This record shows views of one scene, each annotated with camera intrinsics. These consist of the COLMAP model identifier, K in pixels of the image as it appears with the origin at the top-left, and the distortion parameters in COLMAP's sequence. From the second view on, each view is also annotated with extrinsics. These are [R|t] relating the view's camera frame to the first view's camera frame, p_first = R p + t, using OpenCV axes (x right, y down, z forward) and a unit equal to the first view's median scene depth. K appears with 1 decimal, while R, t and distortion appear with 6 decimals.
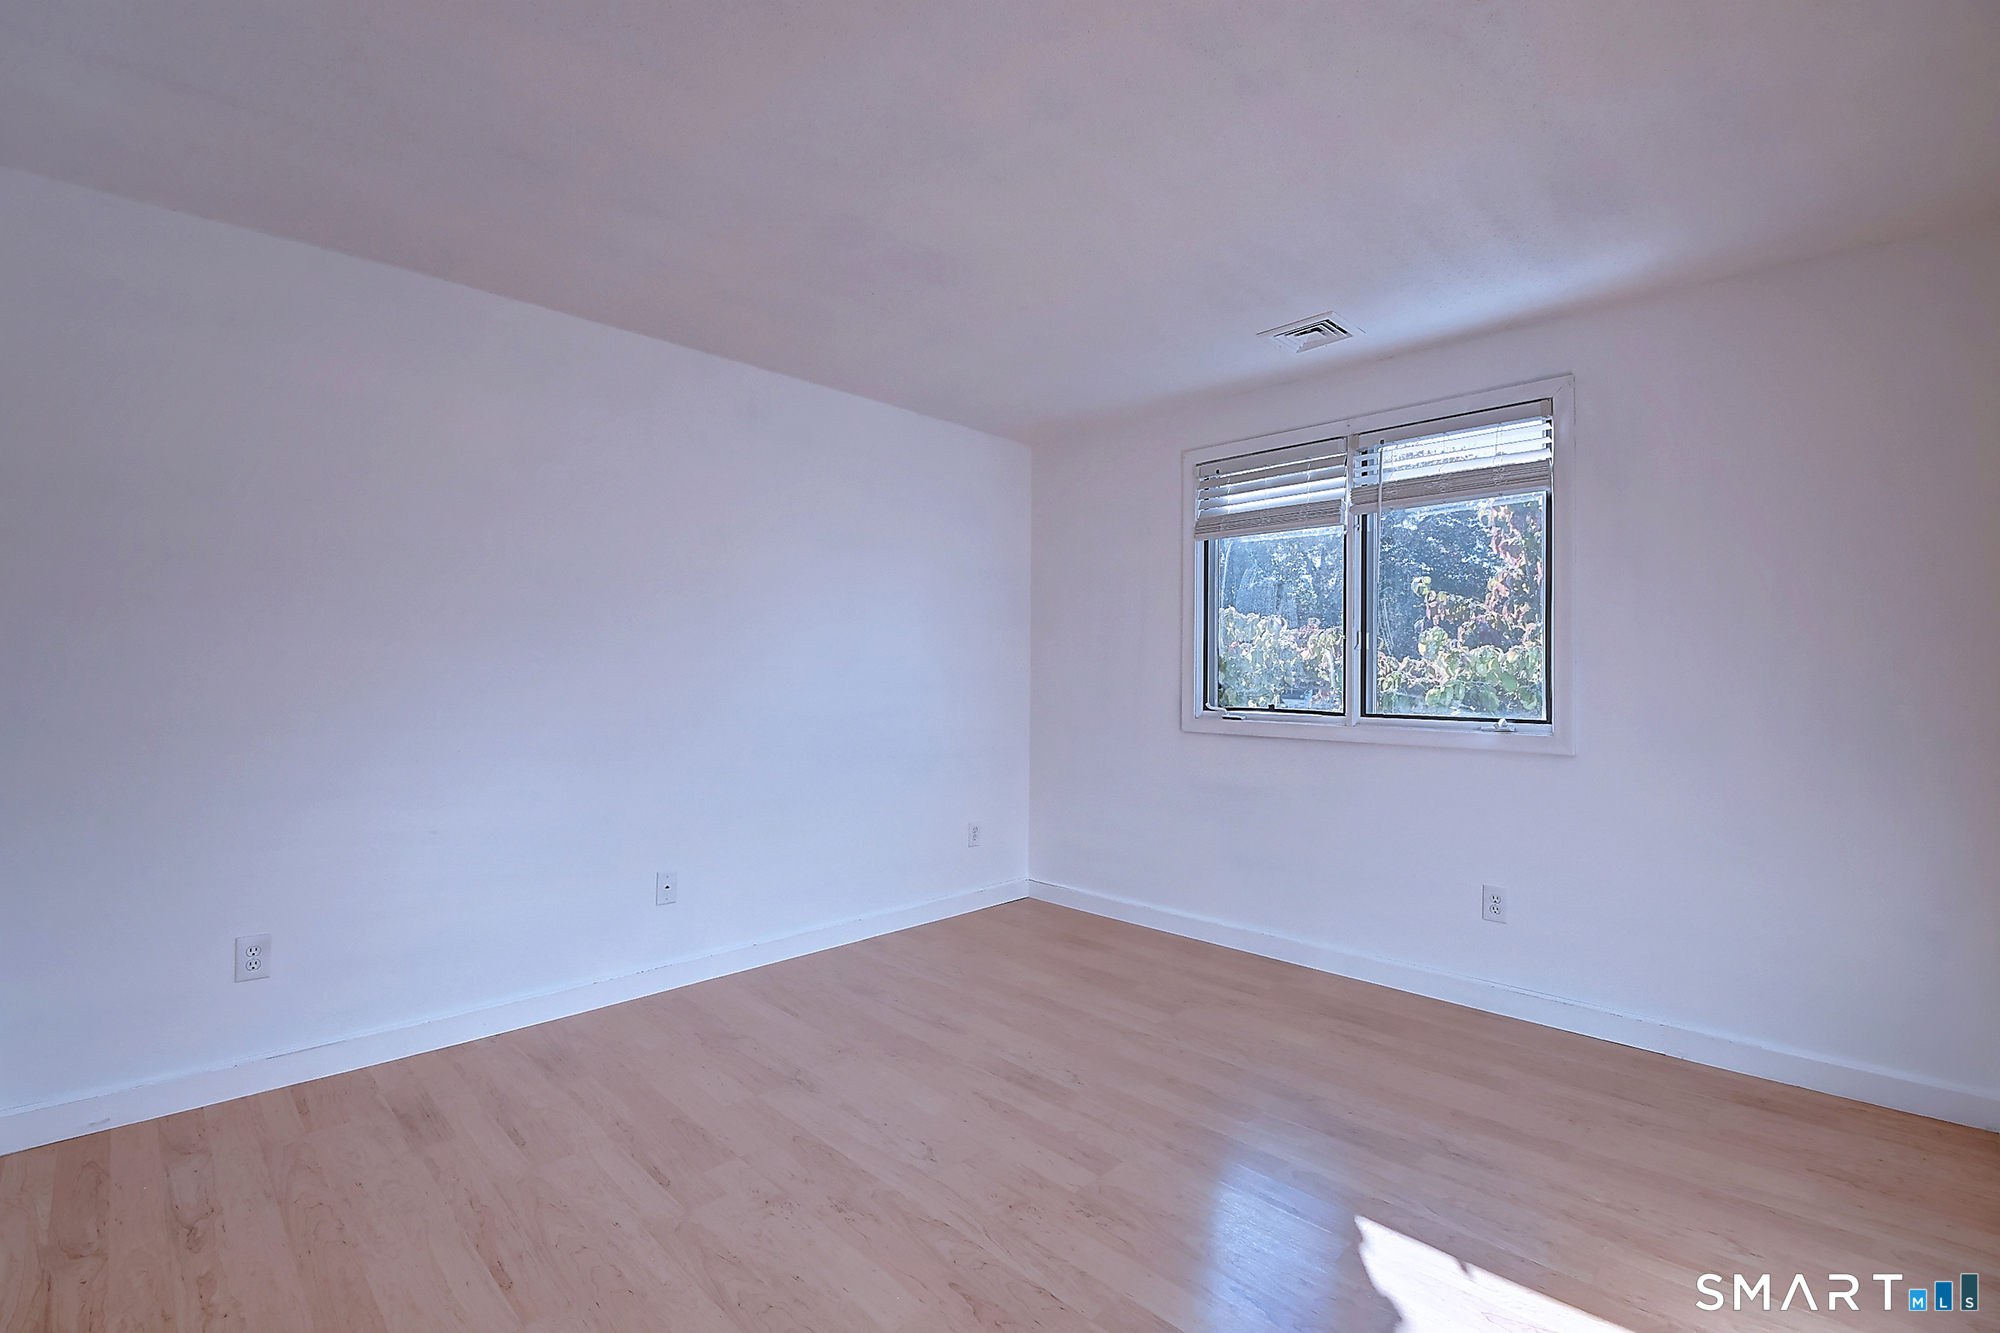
lens RADIAL K [[877.0, 0, 979.0], [0, 877.0, 666.7], [0, 0, 1]] dist [0.019002, -0.031399]
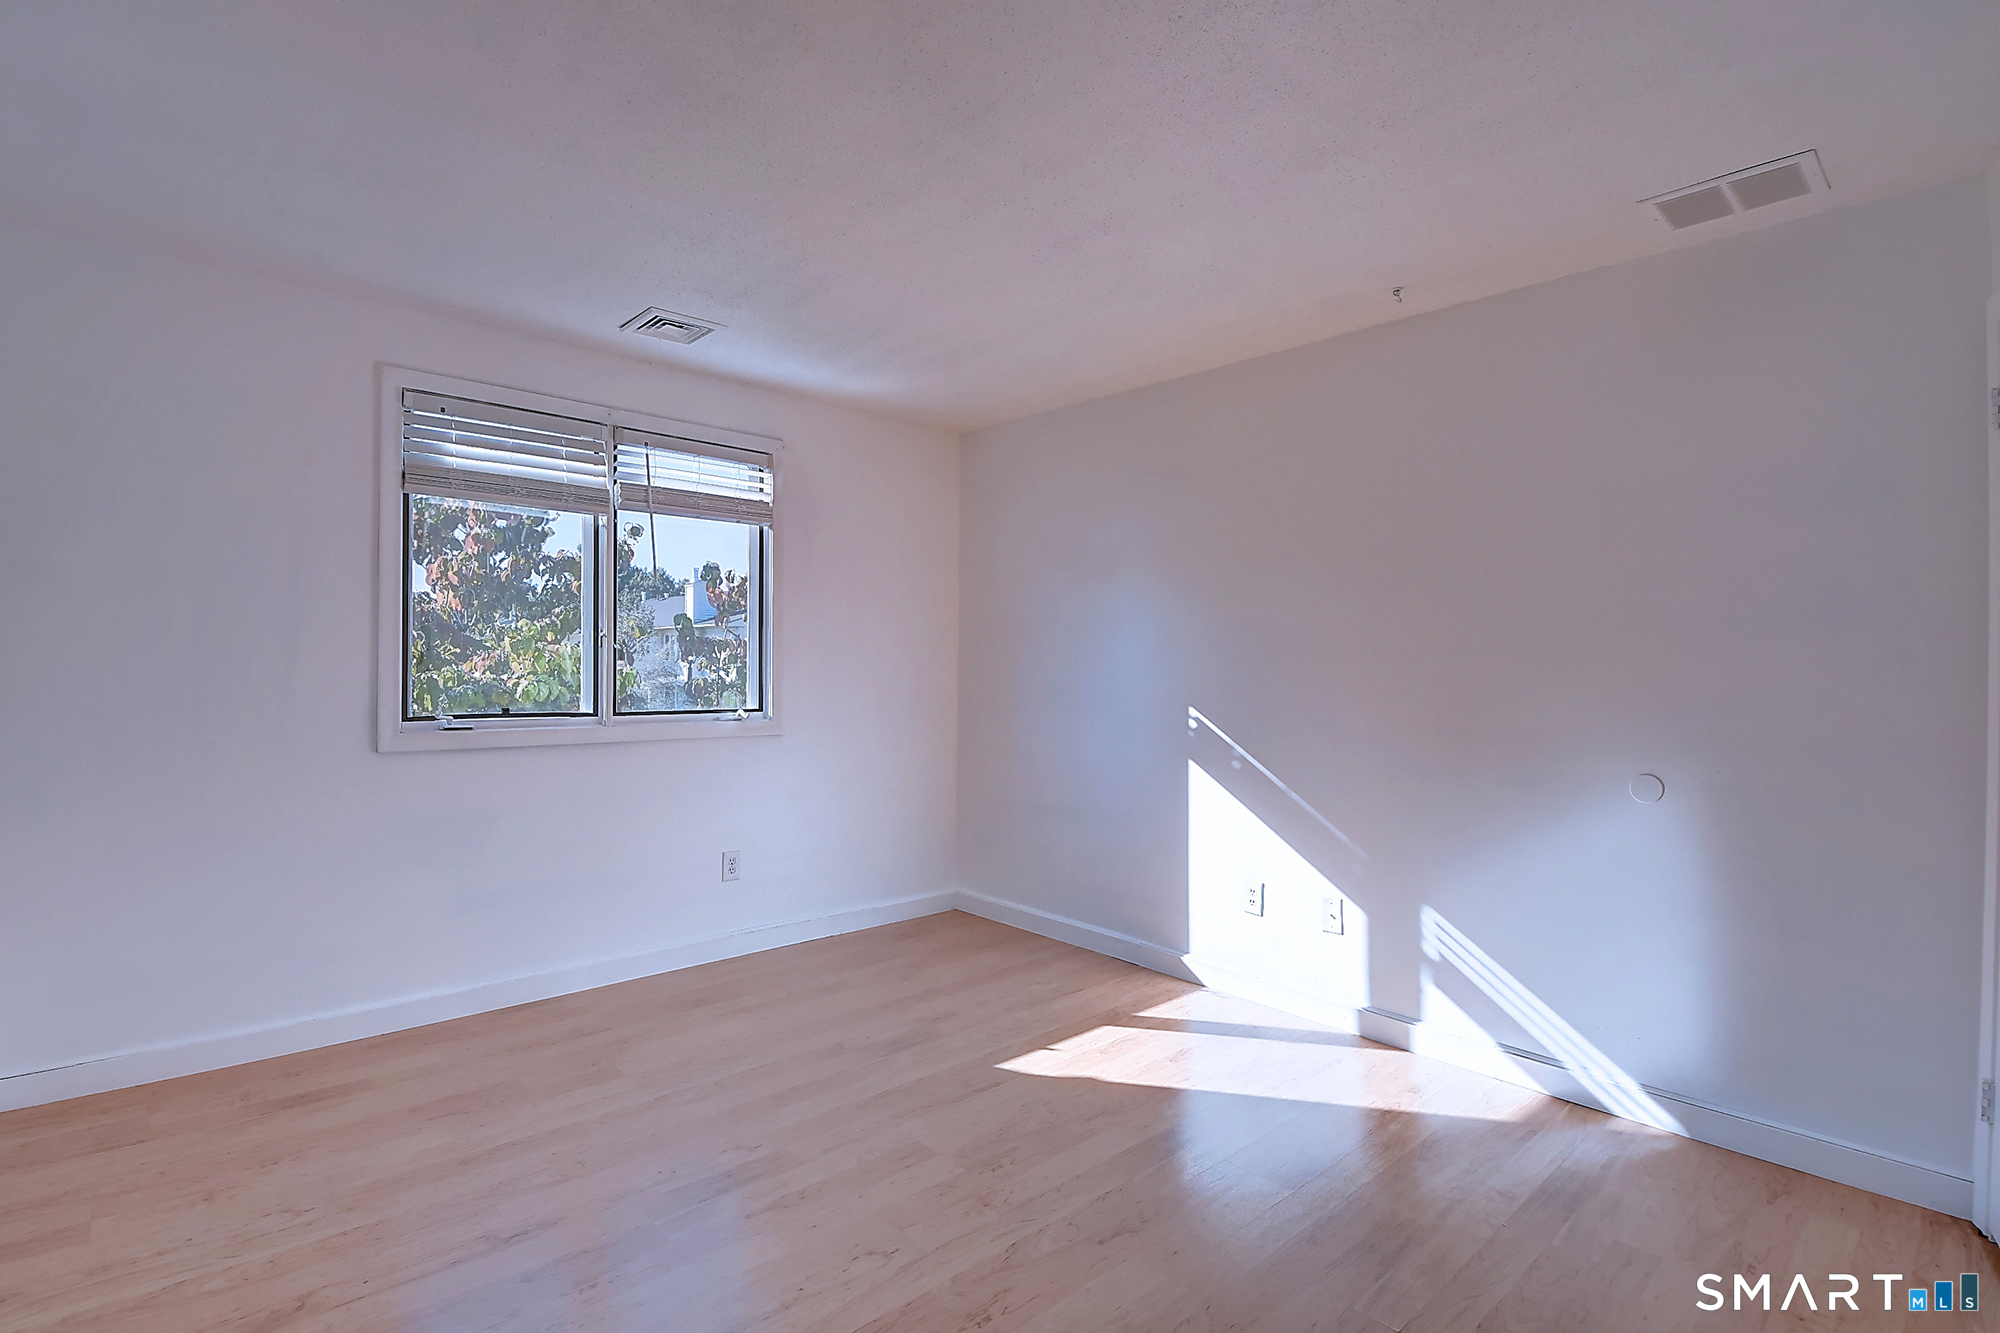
lens RADIAL K [[936.3, 0, 989.1], [0, 936.3, 663.8], [0, 0, 1]] dist [-0.016342, -0.000352]
pose [[0.034137, 0.000101, 0.999417, -0.674250], [-0.014498, 0.999895, 0.000395, -0.008232], [-0.999312, -0.014503, 0.034134, 0.627063]]
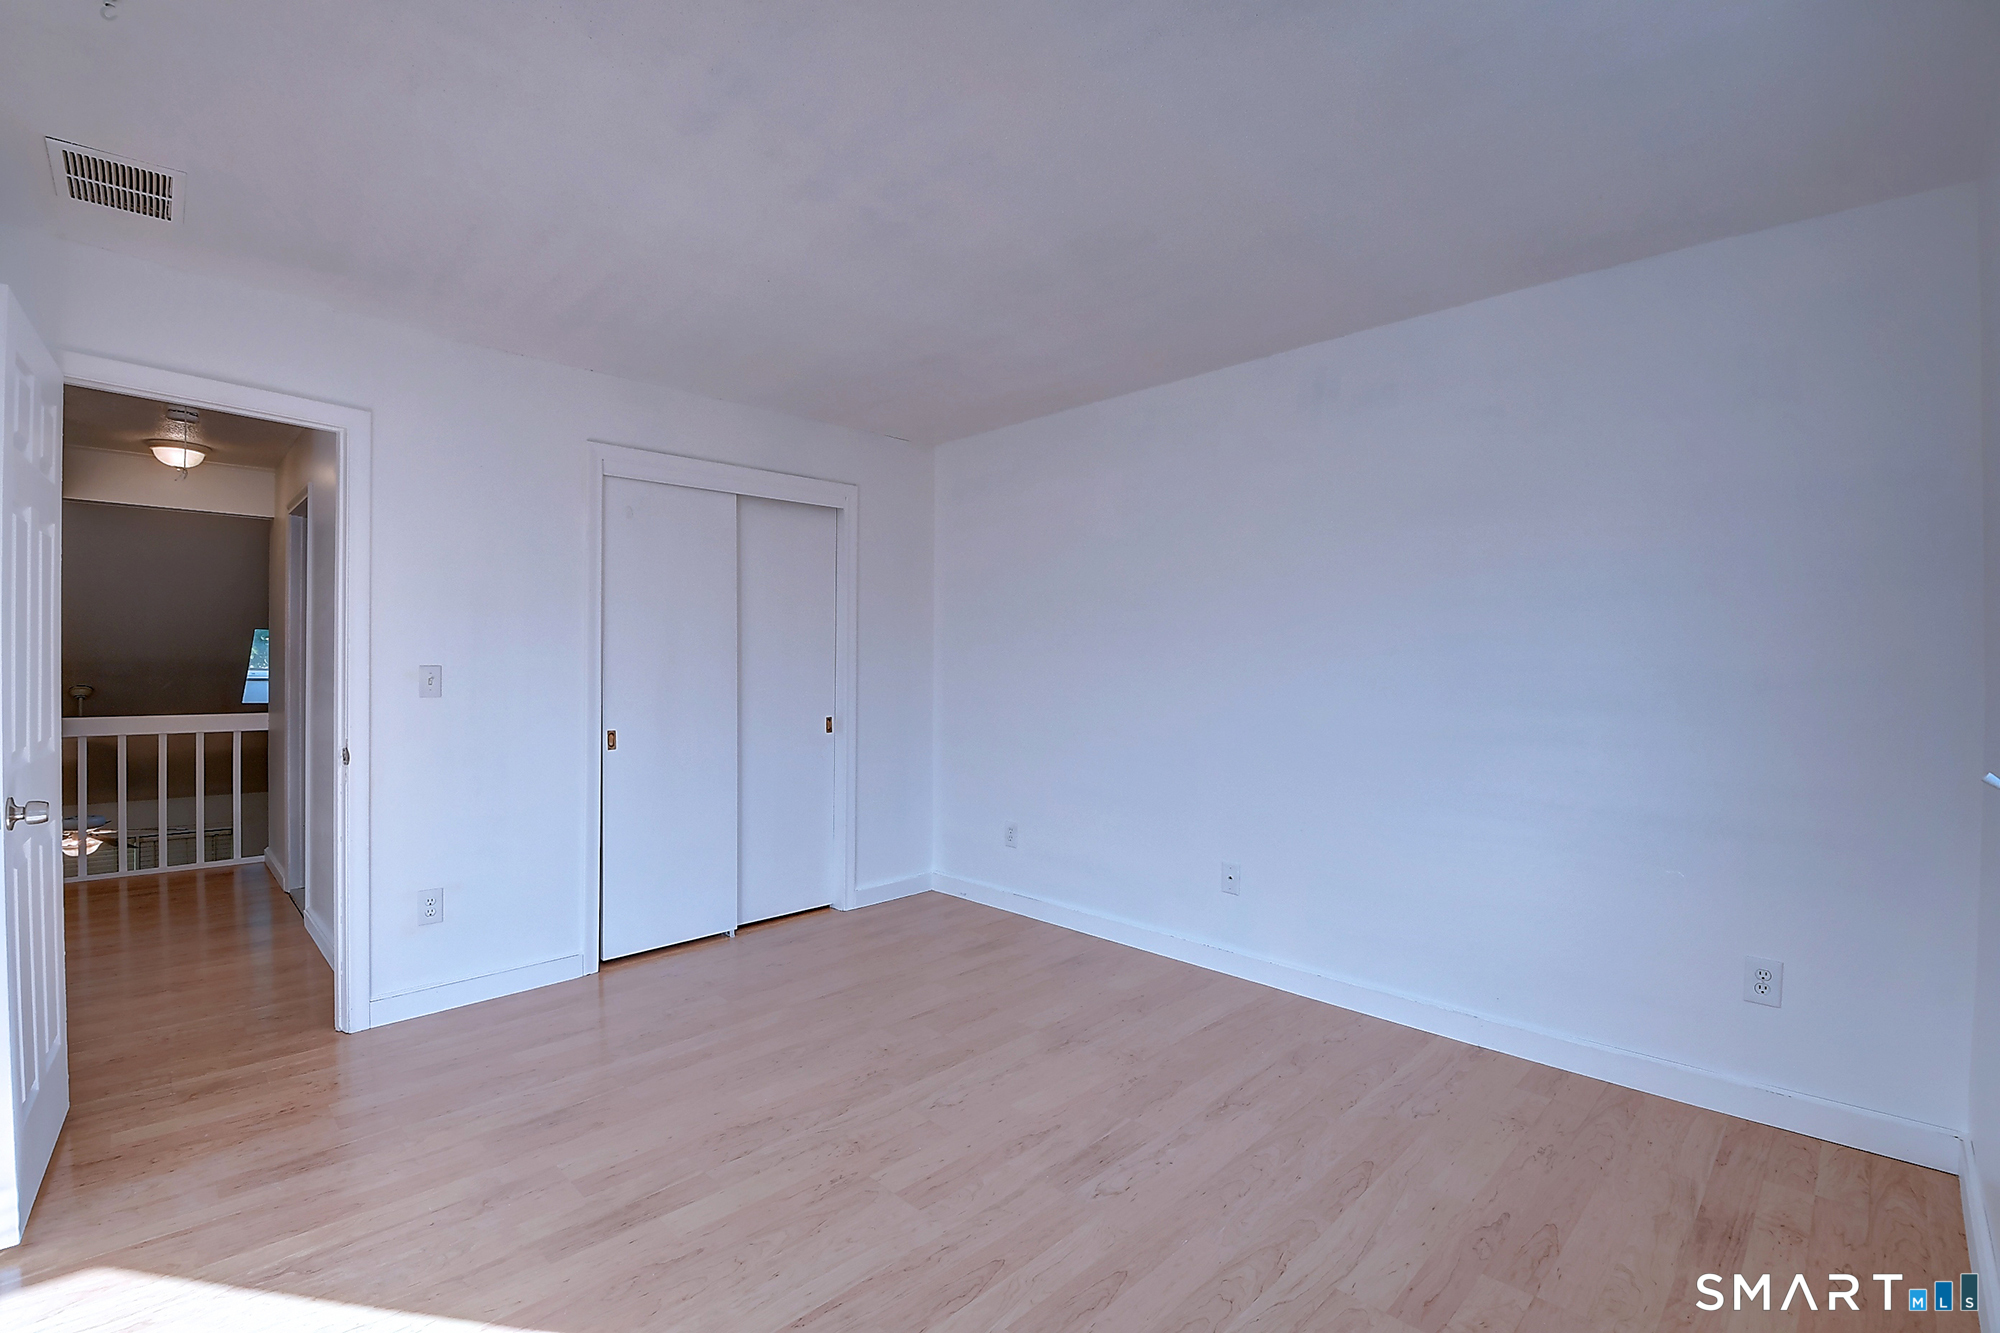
lens RADIAL K [[884.5, 0, 986.1], [0, 884.5, 668.4], [0, 0, 1]] dist [0.000873, -0.013449]
pose [[-0.004251, -0.002071, -0.999989, 0.769061], [0.001709, 0.999996, -0.002078, -0.000435], [0.999990, -0.001717, -0.004247, 0.761102]]
